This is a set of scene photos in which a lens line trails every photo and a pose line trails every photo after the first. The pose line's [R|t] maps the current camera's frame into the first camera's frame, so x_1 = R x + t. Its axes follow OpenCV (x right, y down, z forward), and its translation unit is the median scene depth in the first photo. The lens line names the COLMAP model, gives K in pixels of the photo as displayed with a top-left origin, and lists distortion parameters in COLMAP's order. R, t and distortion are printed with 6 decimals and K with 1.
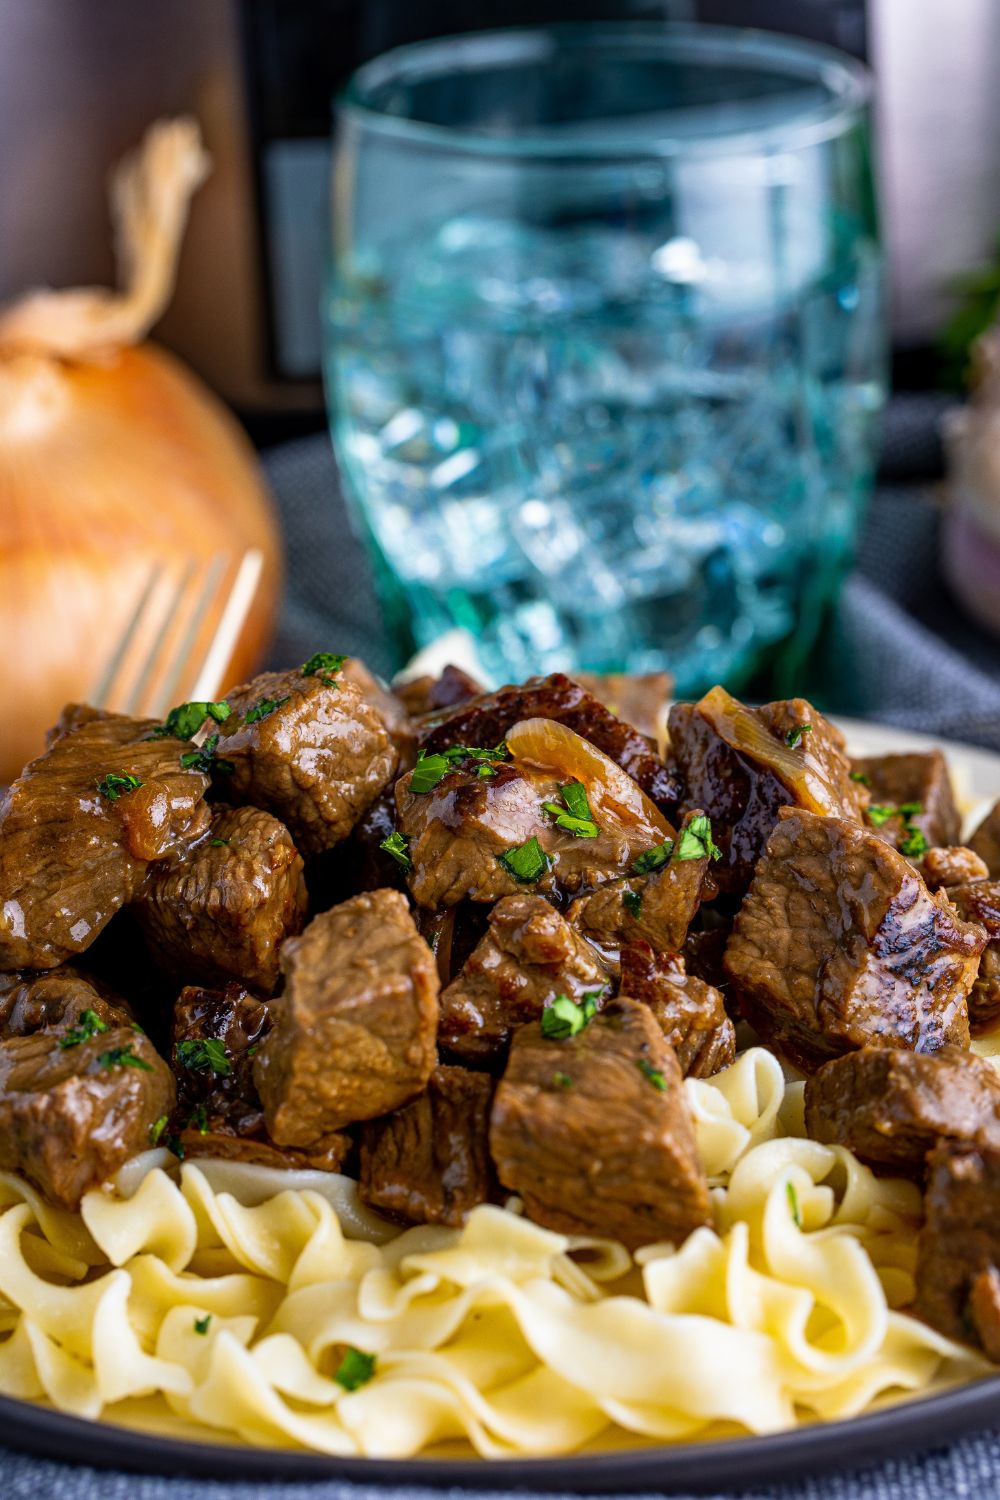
lens RADIAL K [[5327.3, 0, 498.5], [0, 5327.3, 755.6], [0, 0, 1]] dist [-0.007248, 0.000000]
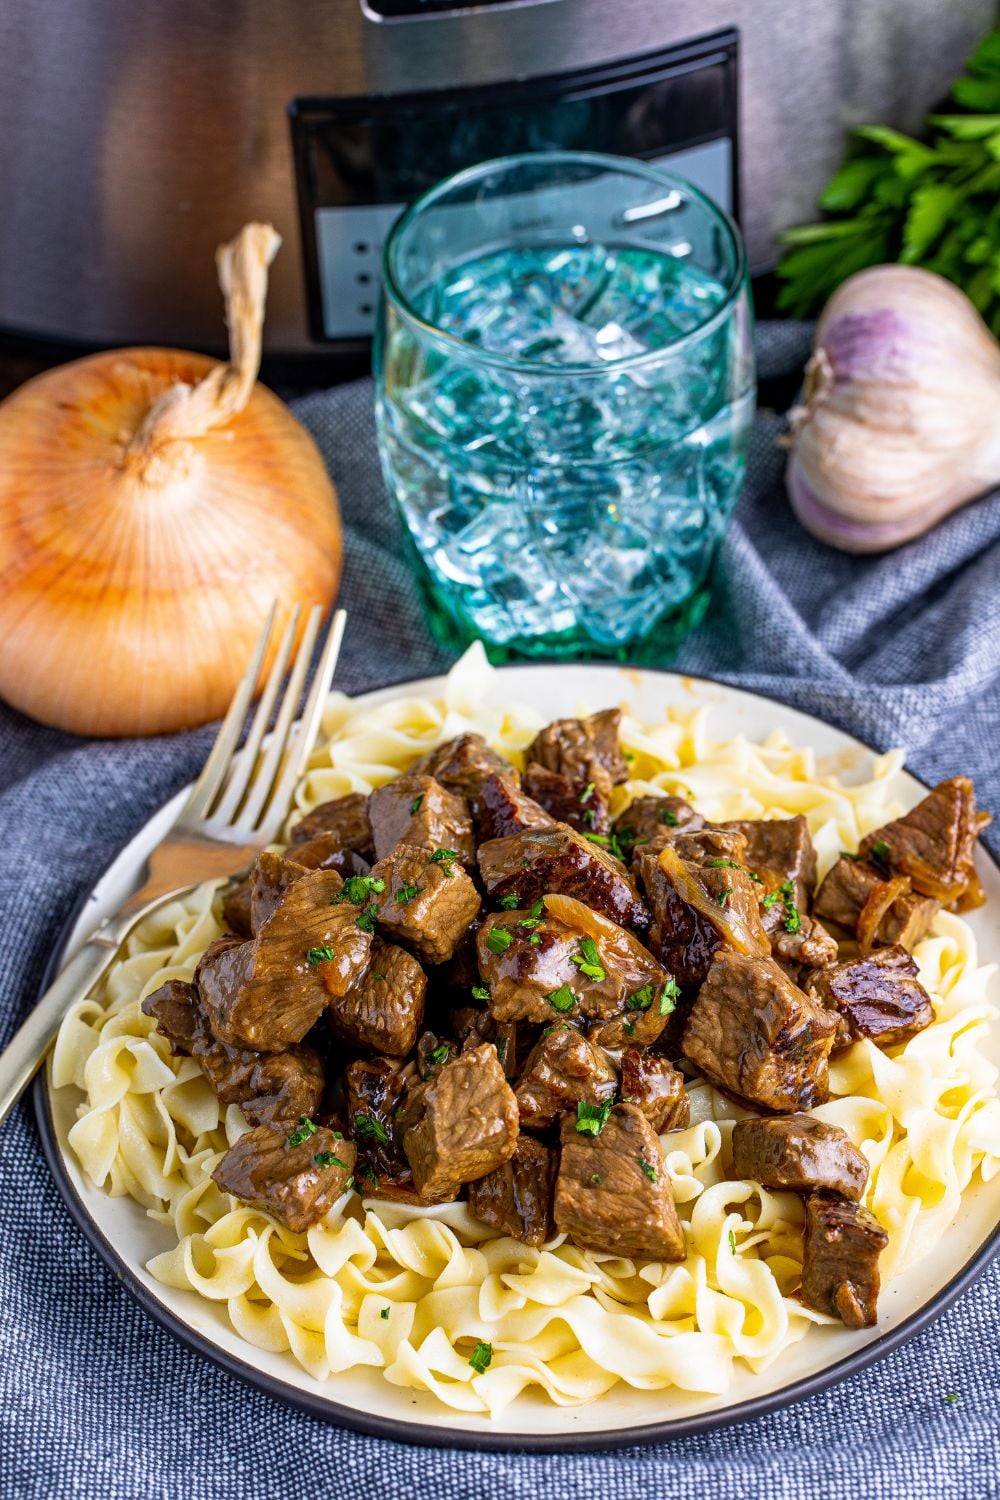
lens RADIAL K [[5327.3, 0, 487.9], [0, 5327.3, 743.6], [0, 0, 1]] dist [-0.007248, 0.000000]
pose [[0.997735, -0.036065, 0.056778, -0.108682], [0.012011, 0.926068, 0.377166, -0.676636], [-0.066183, -0.375630, 0.924404, -0.487765]]
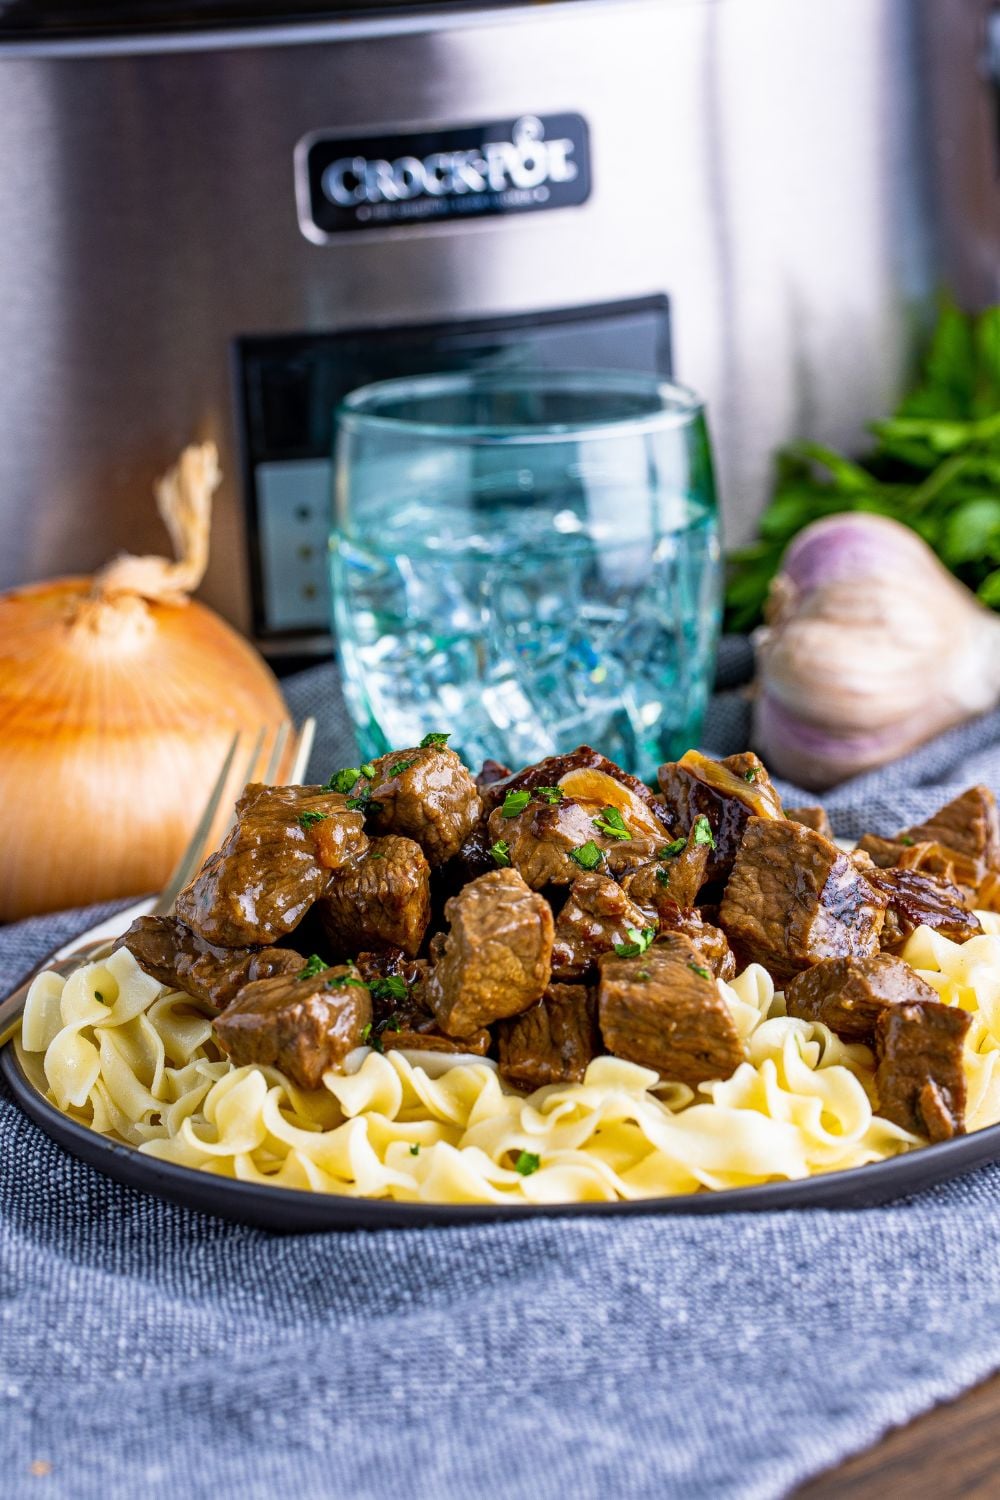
lens RADIAL K [[5140.2, 0, 510.0], [0, 5140.2, 736.8], [0, 0, 1]] dist [0.089098, 0.000000]
pose [[0.990029, -0.034339, 0.136611, -0.214901], [0.051566, 0.990862, -0.124637, 0.167355], [-0.131083, 0.130439, 0.982753, -0.428510]]
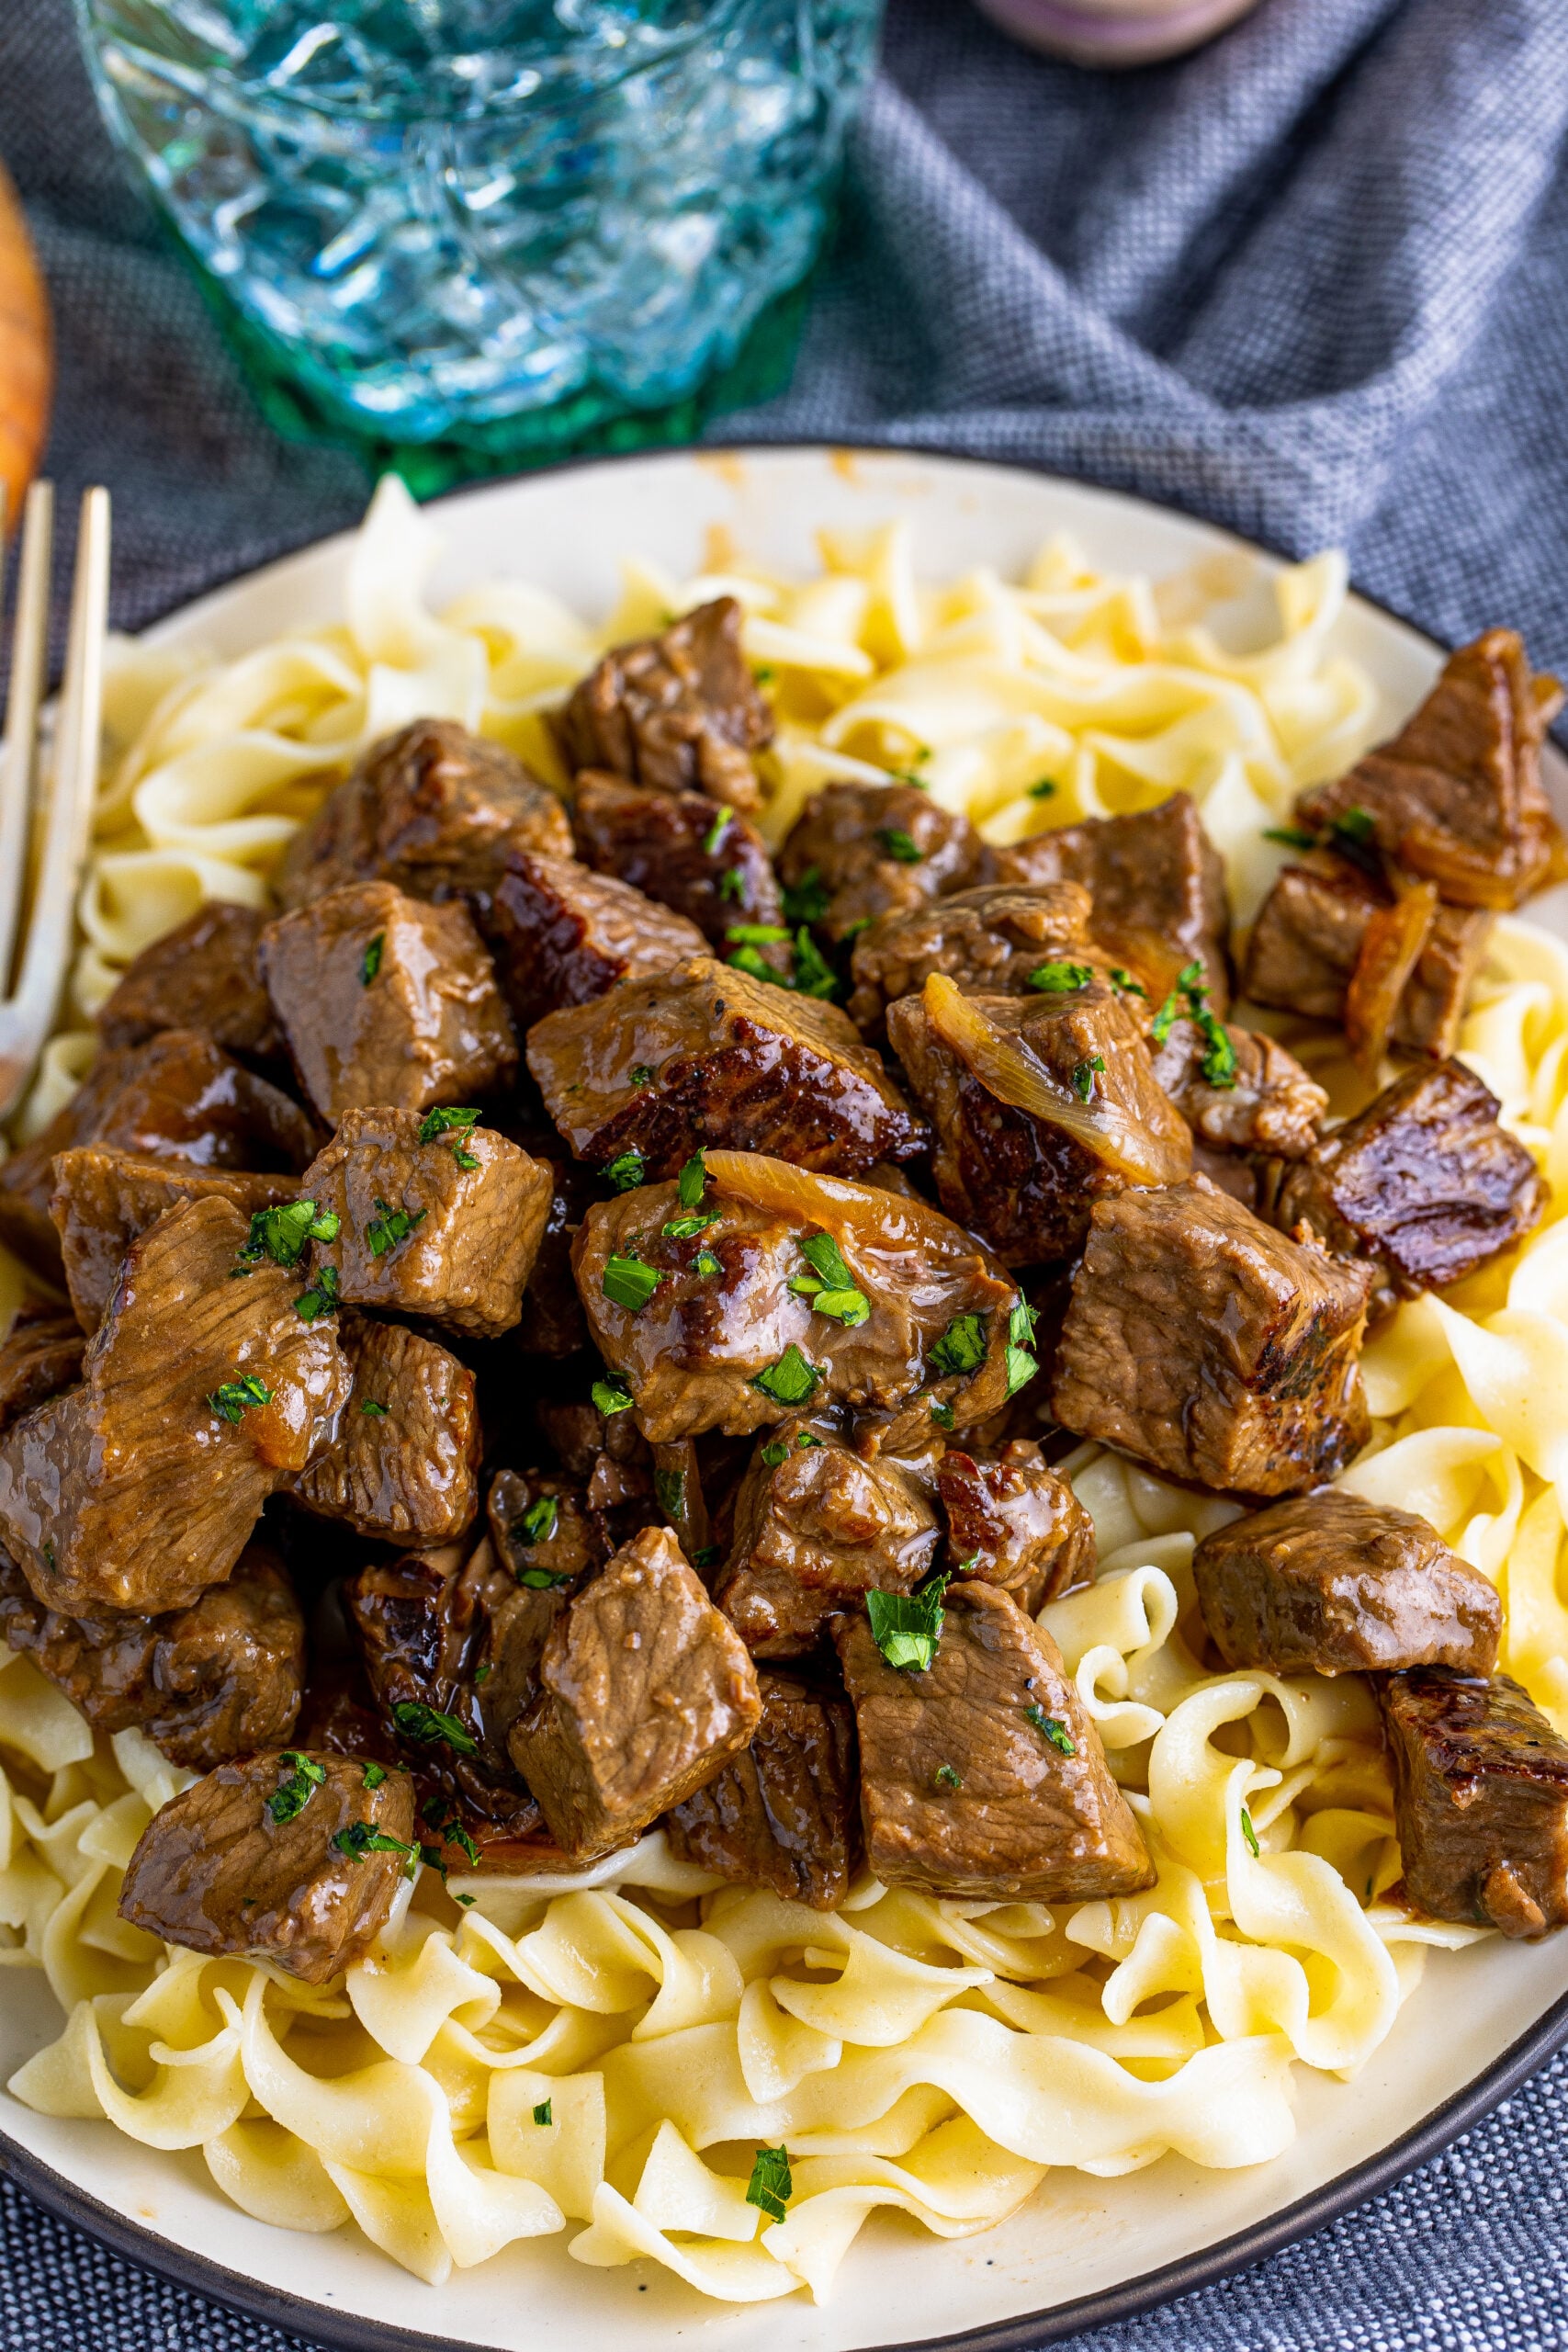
lens RADIAL K [[8352.4, 0, 828.7], [0, 8352.4, 1340.0], [0, 0, 1]] dist [-0.007248, 0.000000]
pose [[0.963660, -0.243799, 0.109183, -0.117760], [0.130515, 0.786323, 0.603872, -0.701468], [-0.233076, -0.567677, 0.789568, 0.070885]]
